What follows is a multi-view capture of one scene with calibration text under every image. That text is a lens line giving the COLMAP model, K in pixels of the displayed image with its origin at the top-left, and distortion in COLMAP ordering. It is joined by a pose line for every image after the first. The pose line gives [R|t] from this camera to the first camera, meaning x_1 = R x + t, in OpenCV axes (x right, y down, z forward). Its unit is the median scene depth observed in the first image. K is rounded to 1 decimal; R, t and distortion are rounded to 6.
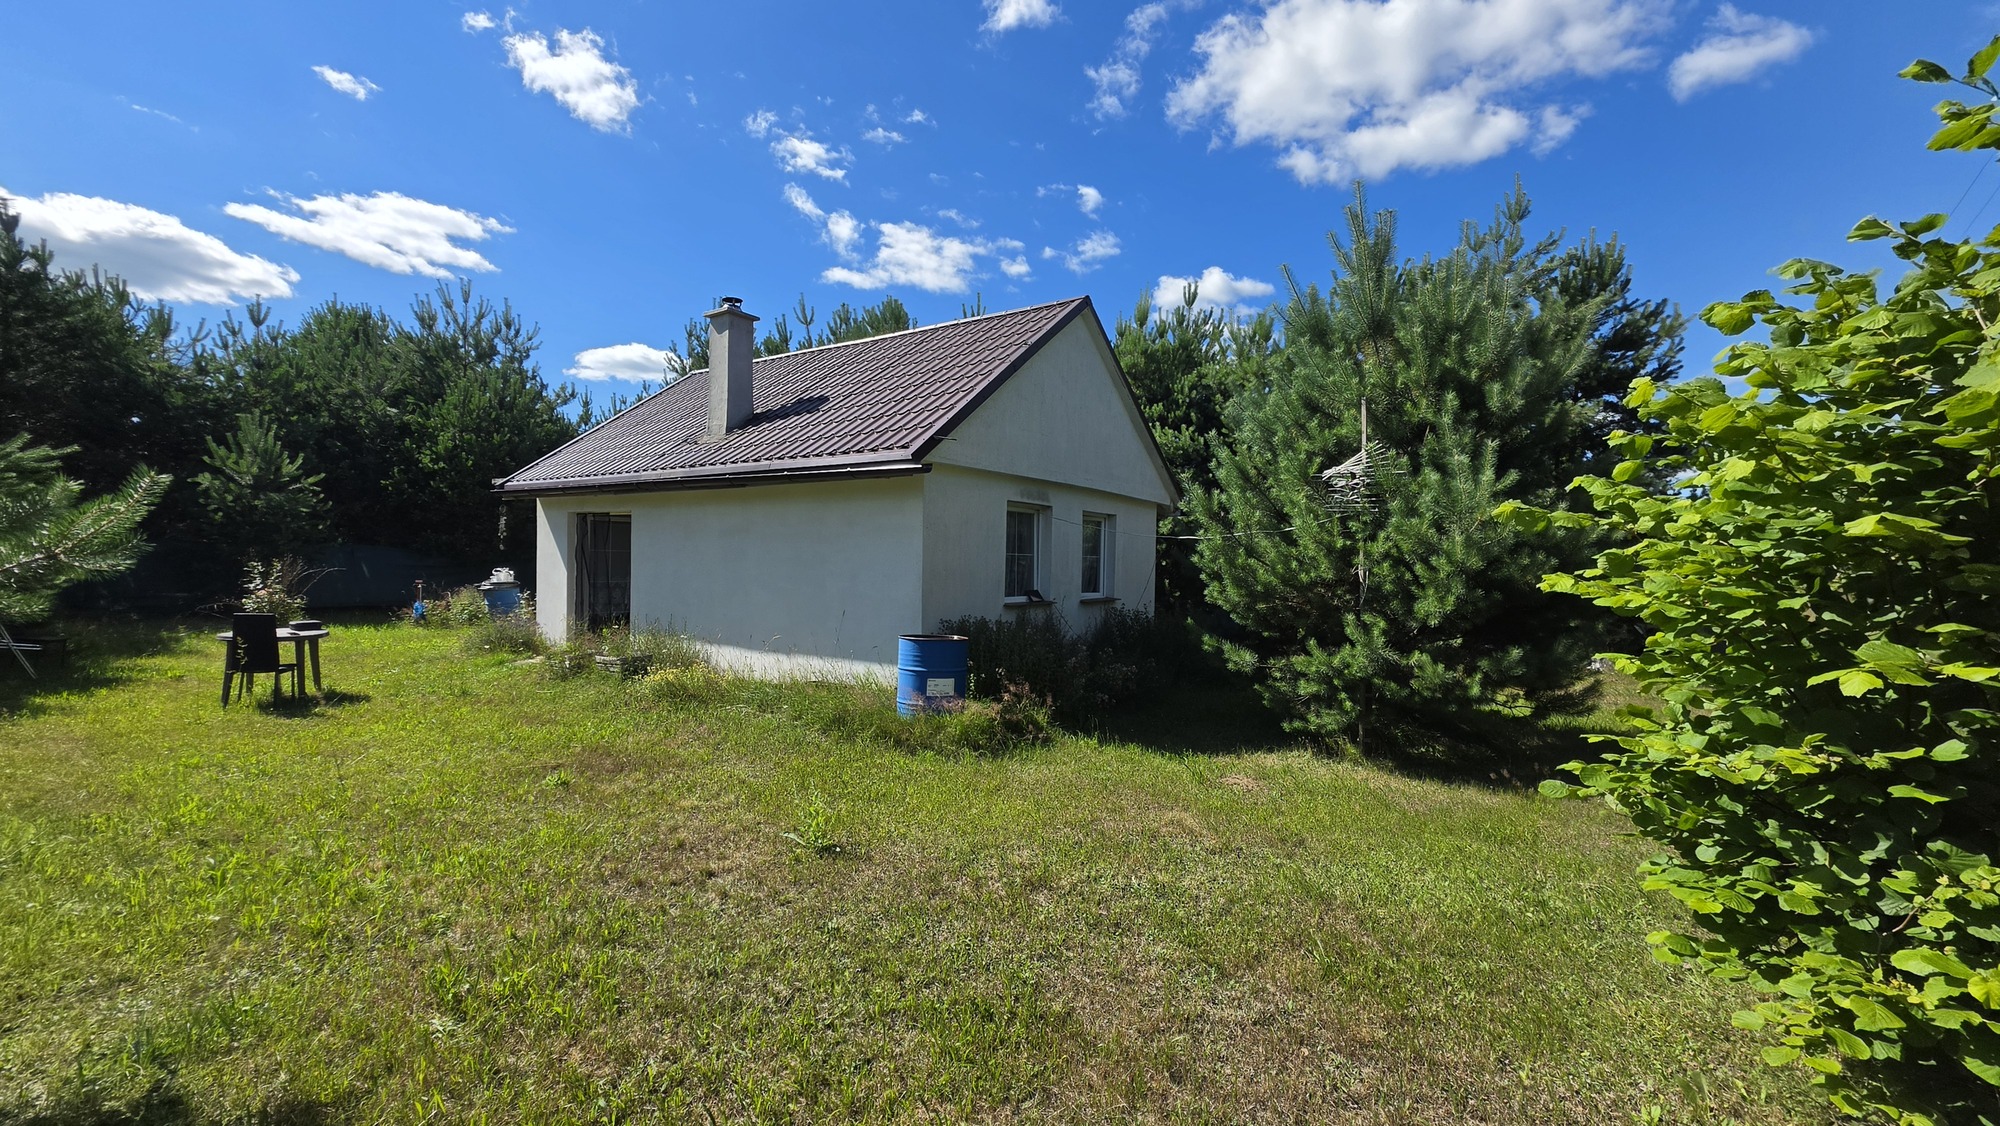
lens RADIAL K [[822.7, 0, 996.2], [0, 822.7, 557.4], [0, 0, 1]] dist [-0.000100, 0.000164]
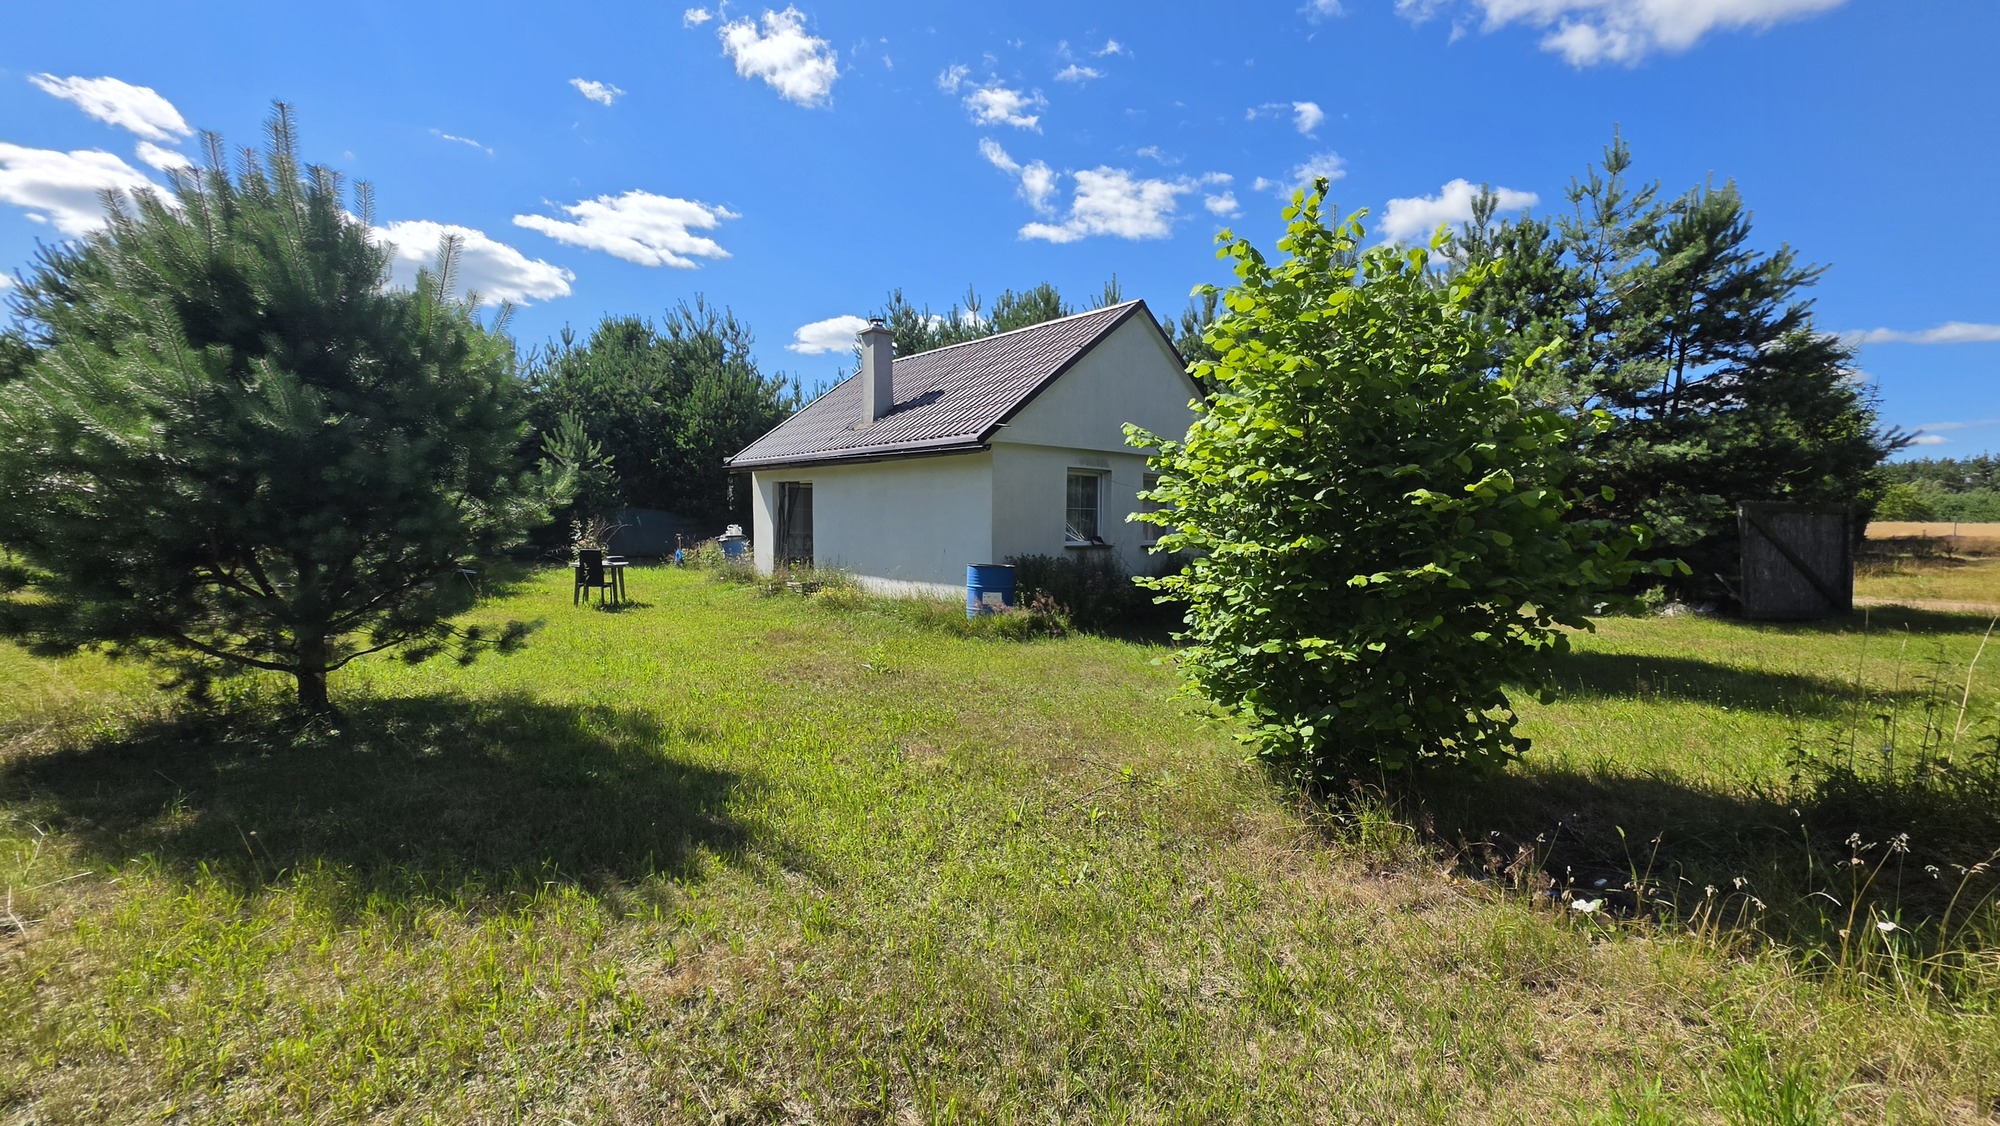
lens RADIAL K [[799.1, 0, 979.5], [0, 799.1, 561.7], [0, 0, 1]] dist [-0.009159, 0.002519]
pose [[0.968718, 0.006258, -0.248084, 0.151536], [0.007441, 0.998500, 0.054246, 0.008990], [0.248051, -0.054395, 0.967219, -0.218017]]
